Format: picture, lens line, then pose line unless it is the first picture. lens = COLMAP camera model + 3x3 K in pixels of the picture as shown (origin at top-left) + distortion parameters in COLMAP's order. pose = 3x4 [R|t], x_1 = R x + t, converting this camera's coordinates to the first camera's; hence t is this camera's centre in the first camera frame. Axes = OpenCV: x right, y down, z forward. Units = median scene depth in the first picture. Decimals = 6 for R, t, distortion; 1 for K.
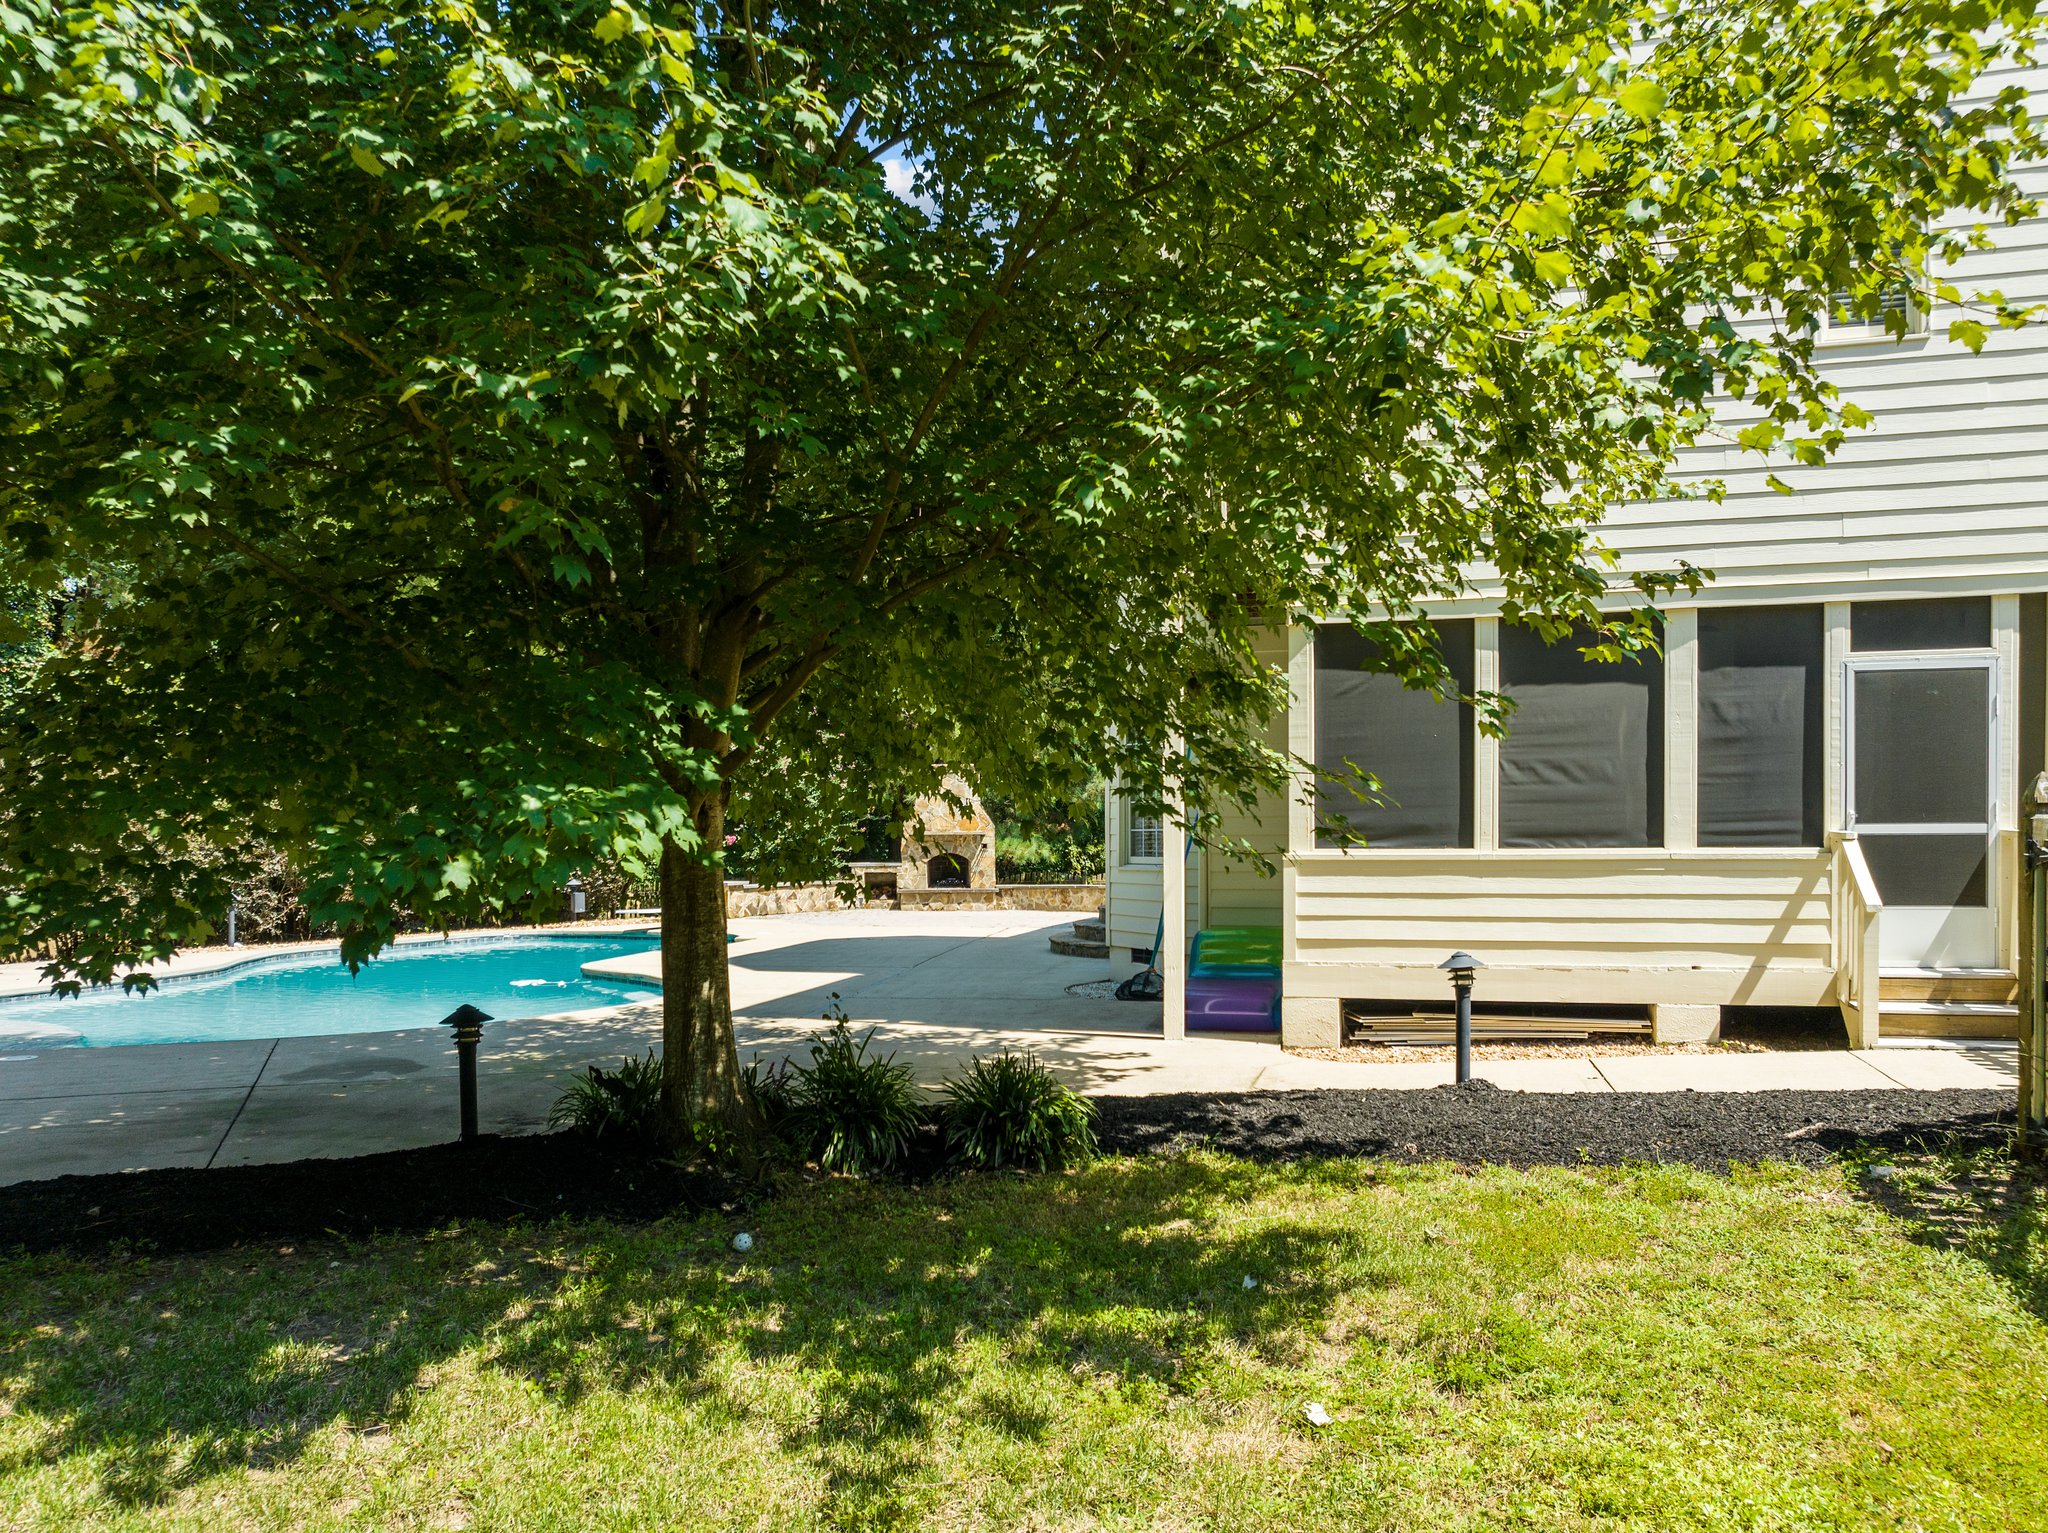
lens RADIAL K [[1439.5, 0, 1030.9], [0, 1439.5, 762.0], [0, 0, 1]] dist [-0.038397, -0.005158]
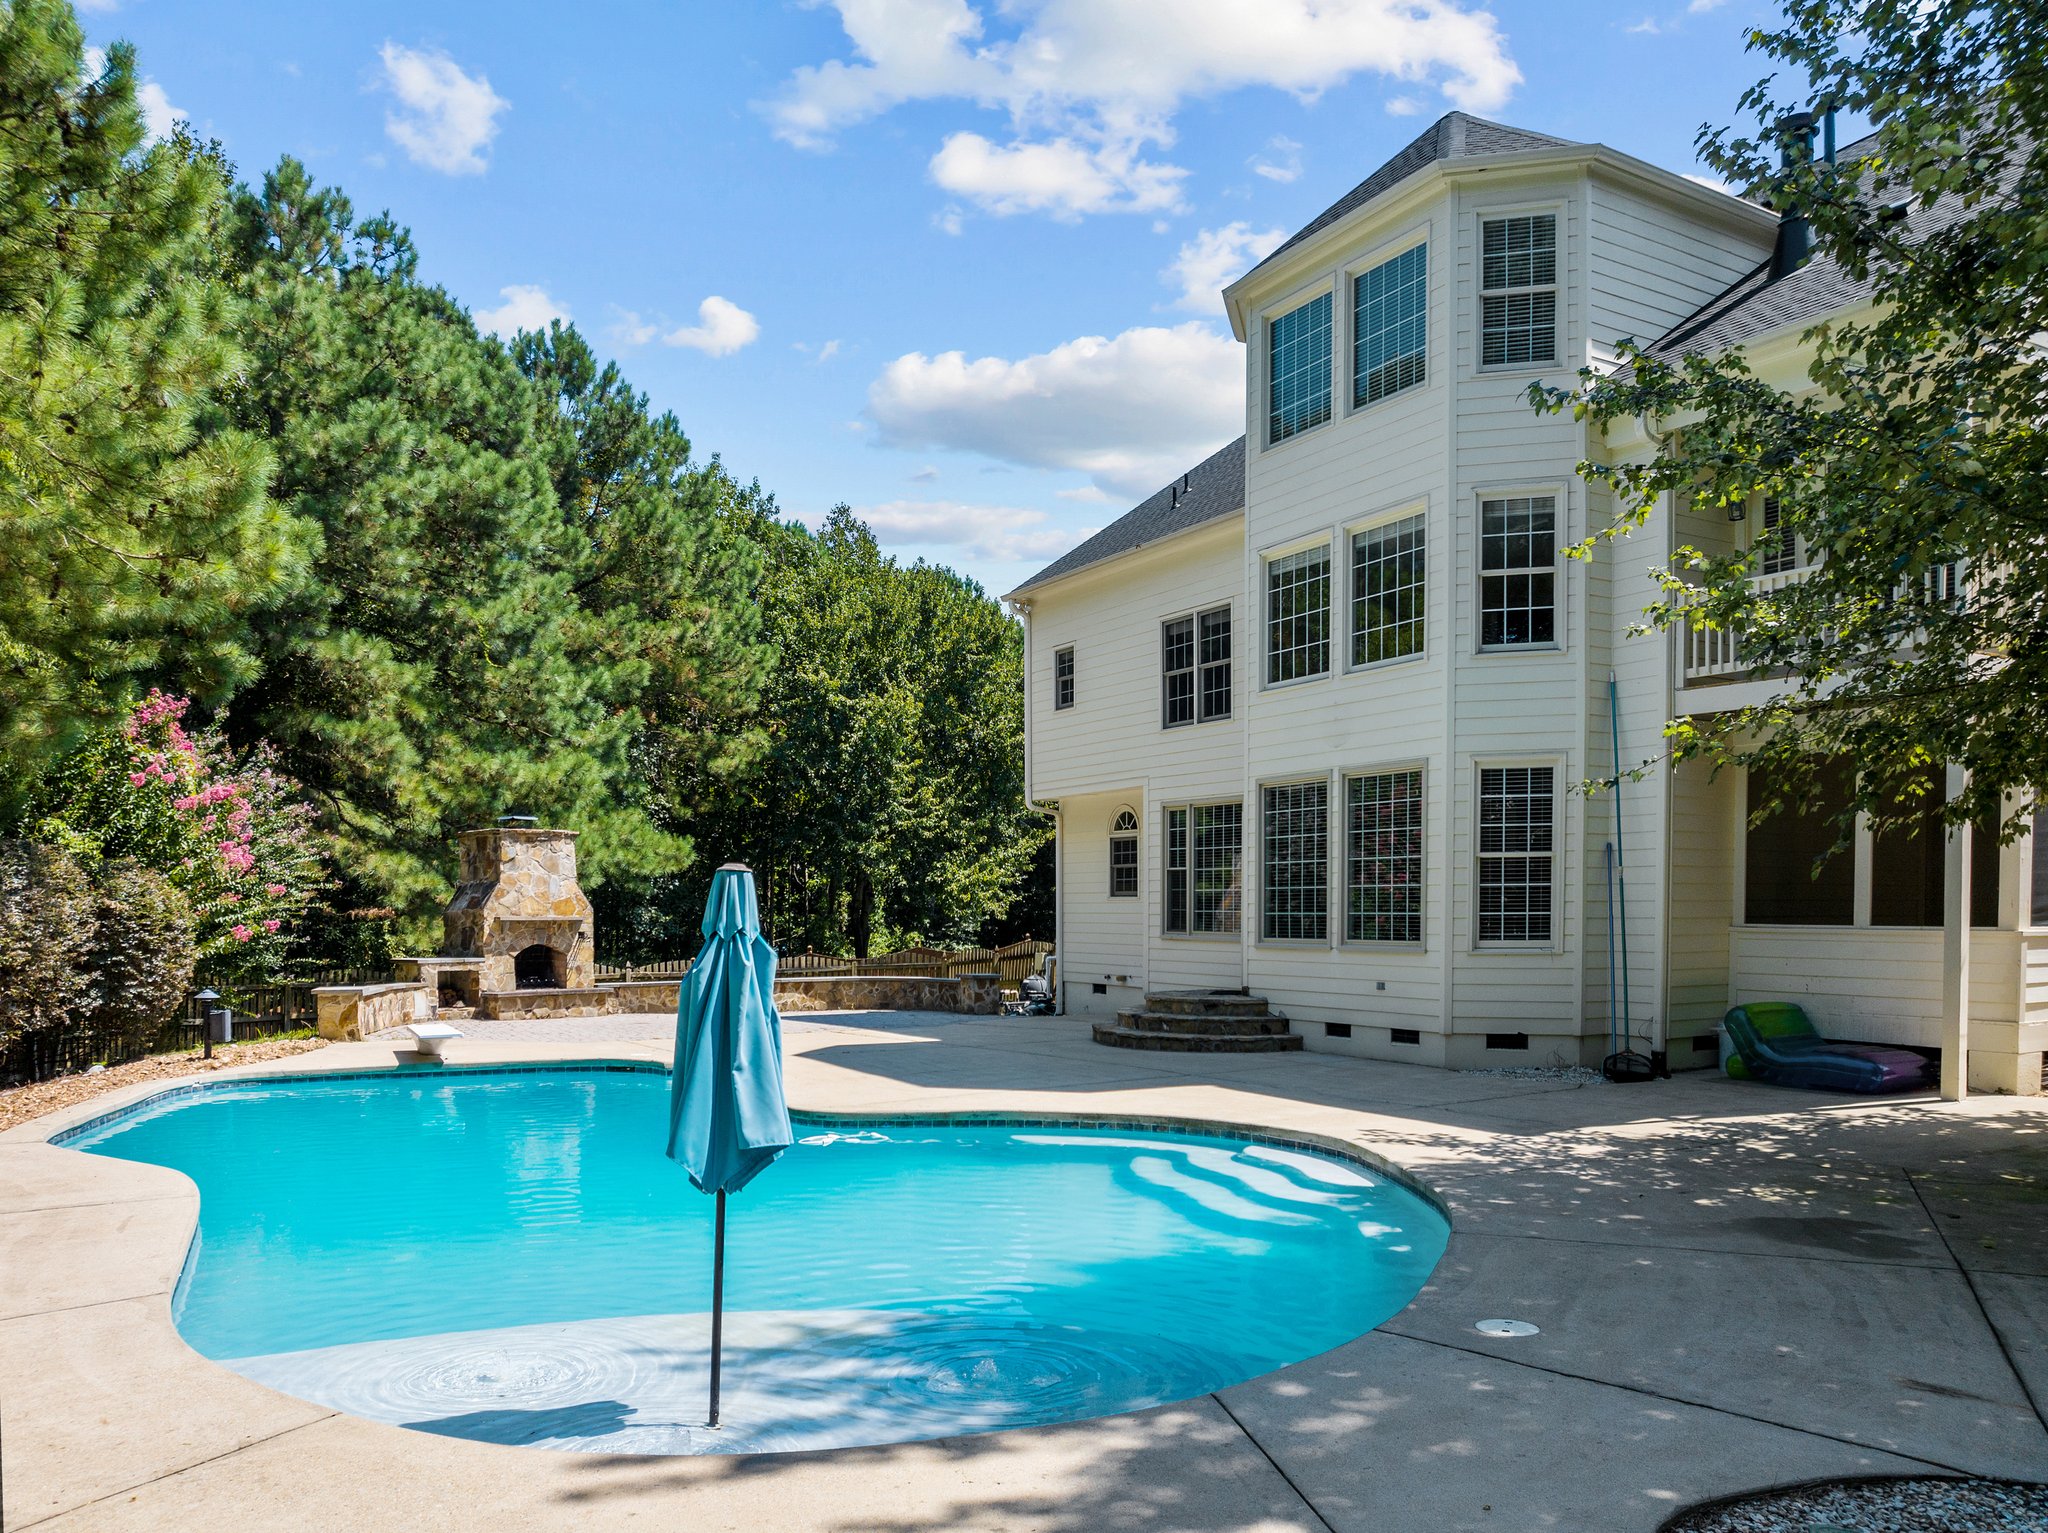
lens RADIAL K [[1501.0, 0, 1029.8], [0, 1501.0, 961.0], [0, 0, 1]] dist [-0.029544, -0.005977]
pose [[0.705118, -0.015682, 0.708917, -0.445644], [-0.037513, 0.997530, 0.059378, 0.015236], [-0.708097, -0.068463, 0.702788, 0.253333]]
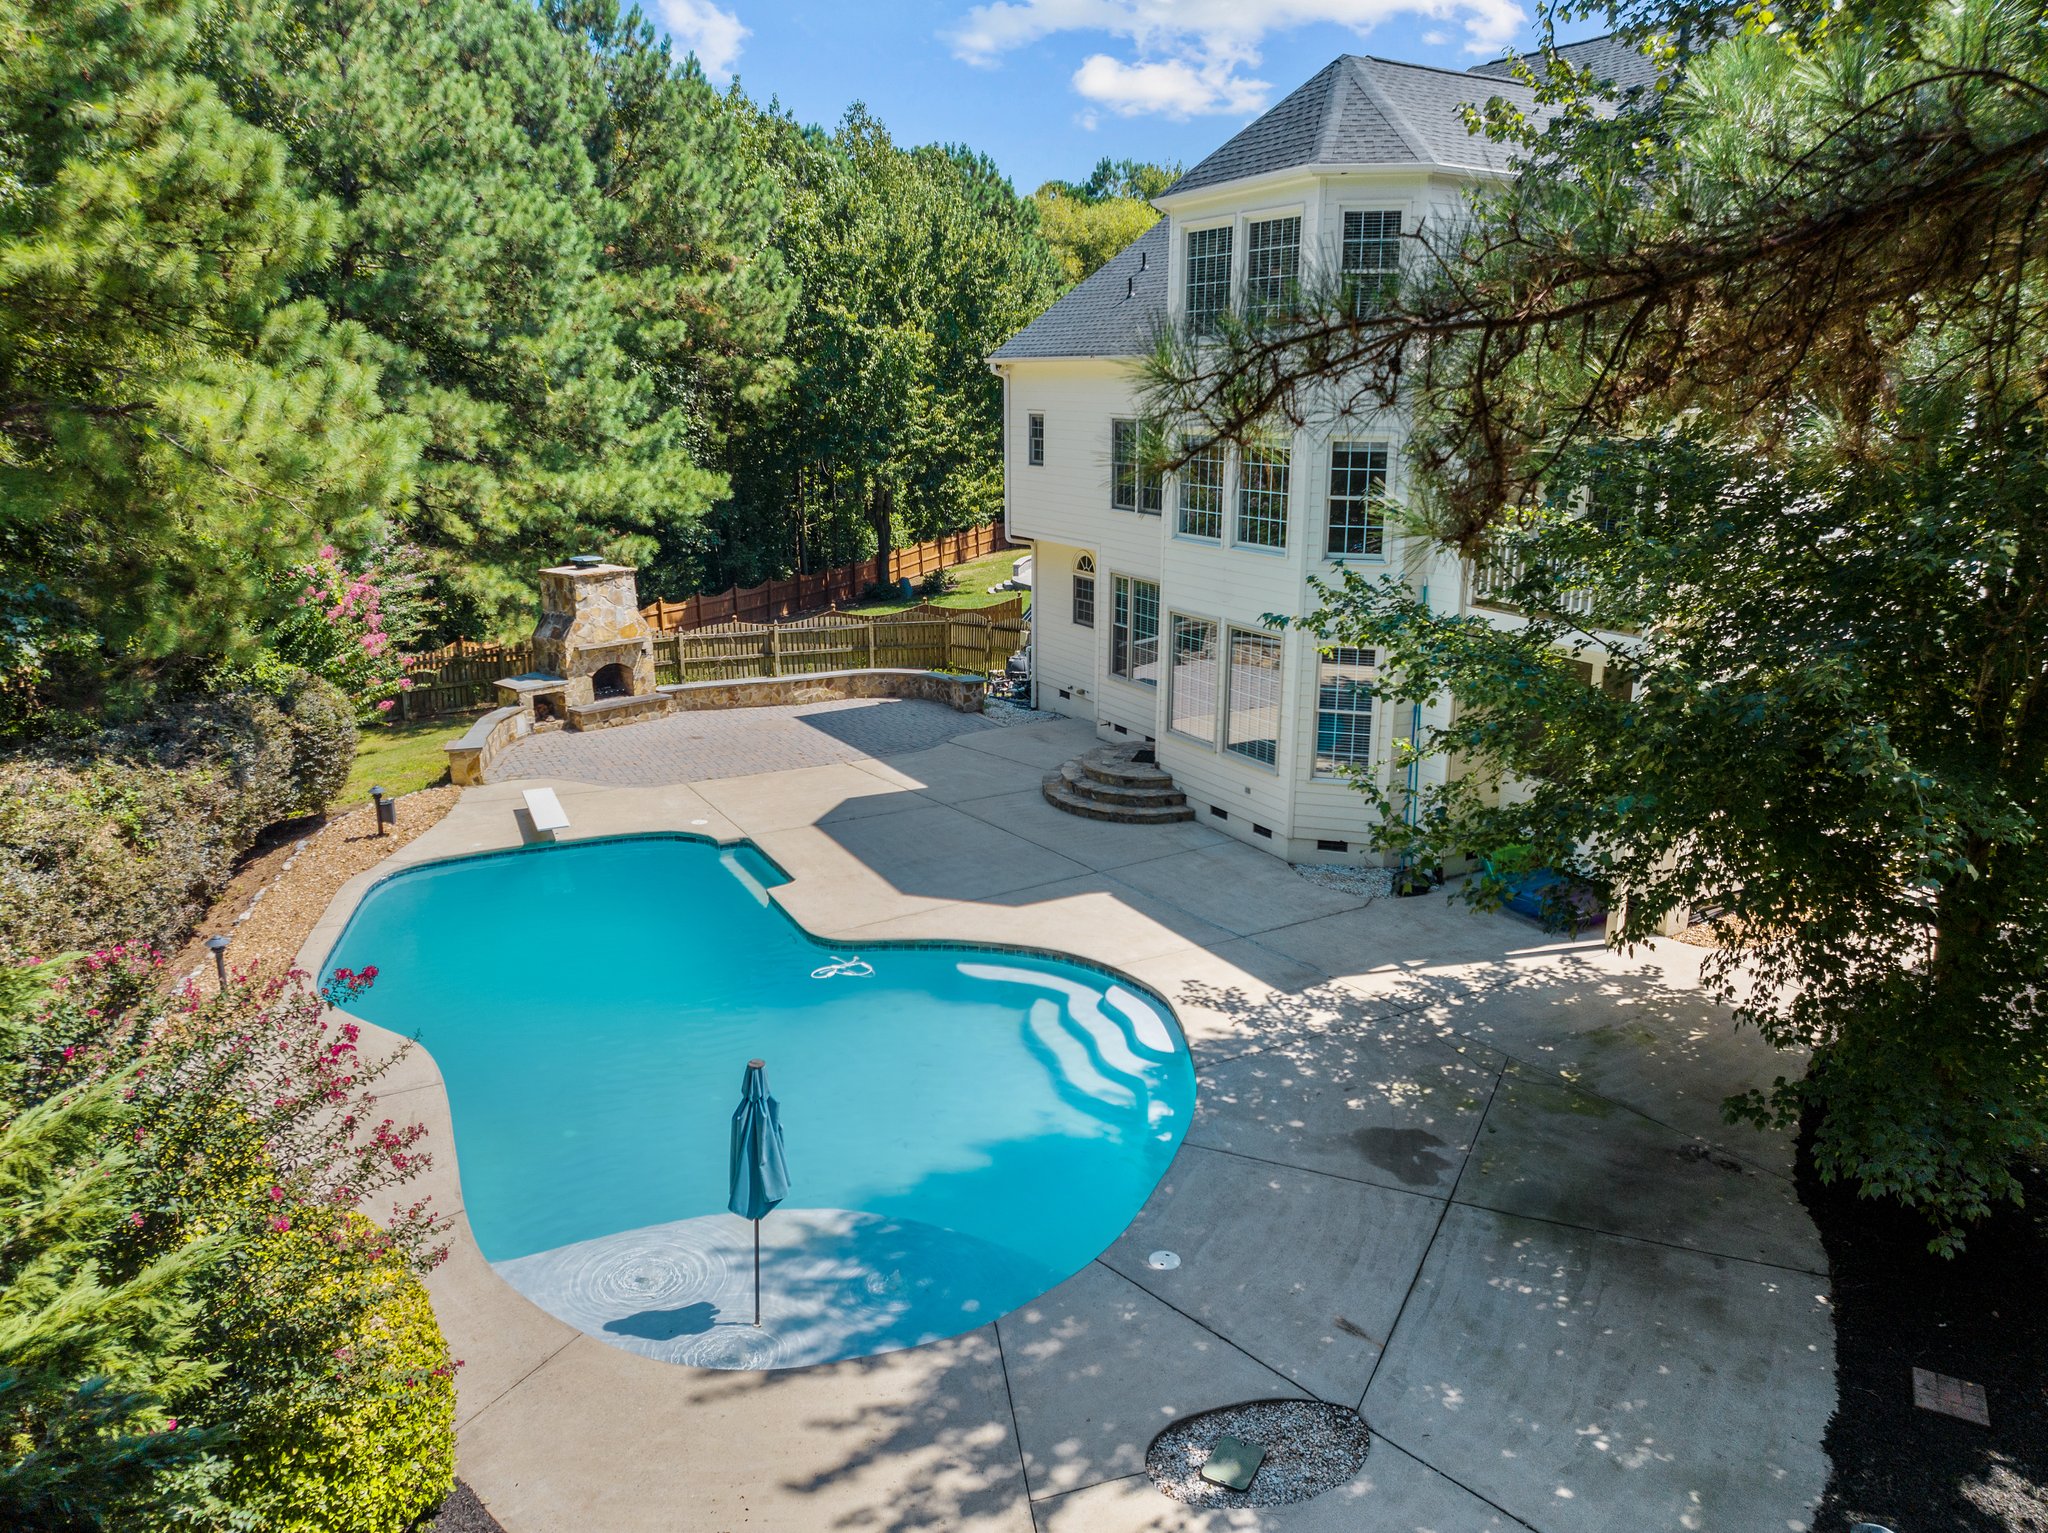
lens RADIAL K [[1432.4, 0, 1030.2], [0, 1432.4, 759.1], [0, 0, 1]] dist [-0.015091, -0.057088]
pose [[0.720257, -0.166561, 0.673415, -0.512360], [-0.039589, 0.959296, 0.279613, -0.153682], [-0.692577, -0.228054, 0.684346, 0.145171]]
